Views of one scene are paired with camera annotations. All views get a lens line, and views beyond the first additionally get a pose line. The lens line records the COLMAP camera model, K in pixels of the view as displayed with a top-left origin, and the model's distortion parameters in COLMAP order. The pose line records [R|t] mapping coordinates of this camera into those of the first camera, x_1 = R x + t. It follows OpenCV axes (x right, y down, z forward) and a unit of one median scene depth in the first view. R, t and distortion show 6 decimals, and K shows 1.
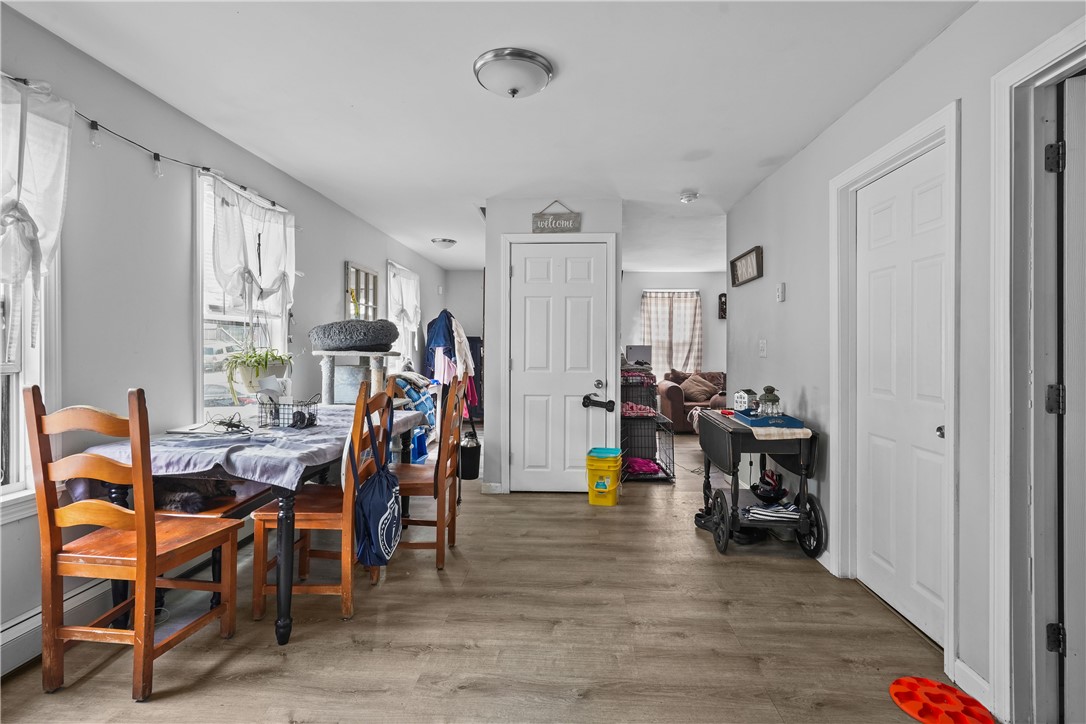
lens RADIAL K [[525.6, 0, 543.3], [0, 525.6, 352.4], [0, 0, 1]] dist [-0.009202, 0.004931]
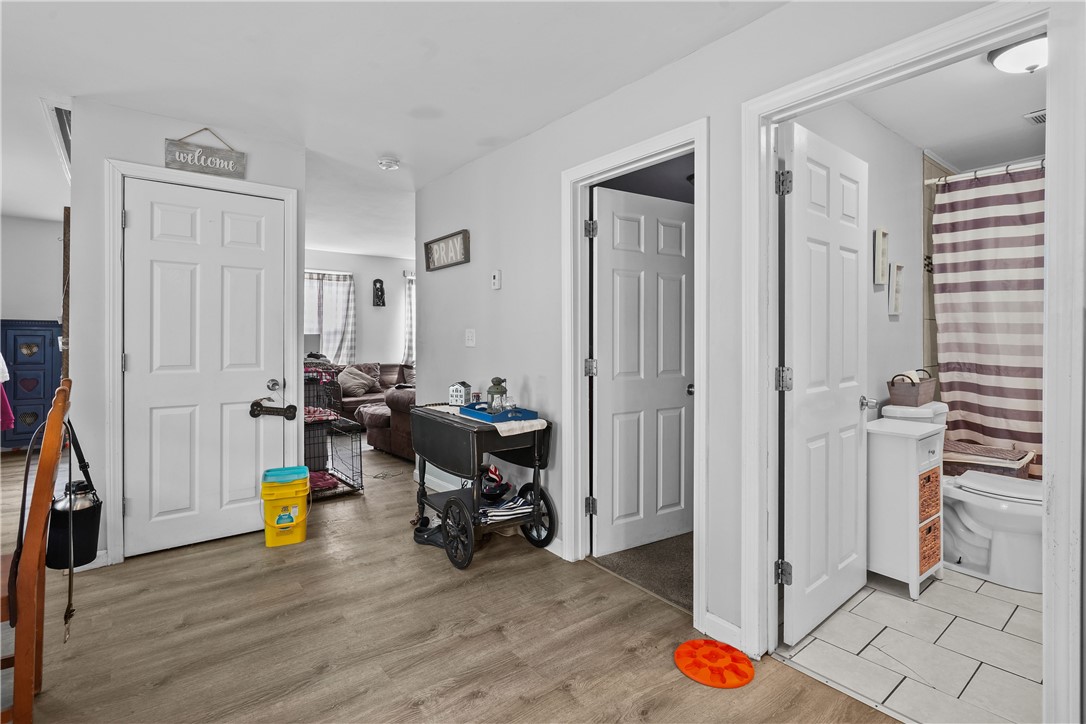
lens RADIAL K [[525.6, 0, 537.3], [0, 525.6, 341.1], [0, 0, 1]] dist [-0.009202, 0.004931]
pose [[0.753057, -0.004928, 0.657937, -0.114775], [0.005640, 0.999984, 0.001035, -0.001558], [-0.657931, 0.002932, 0.753073, 0.196948]]
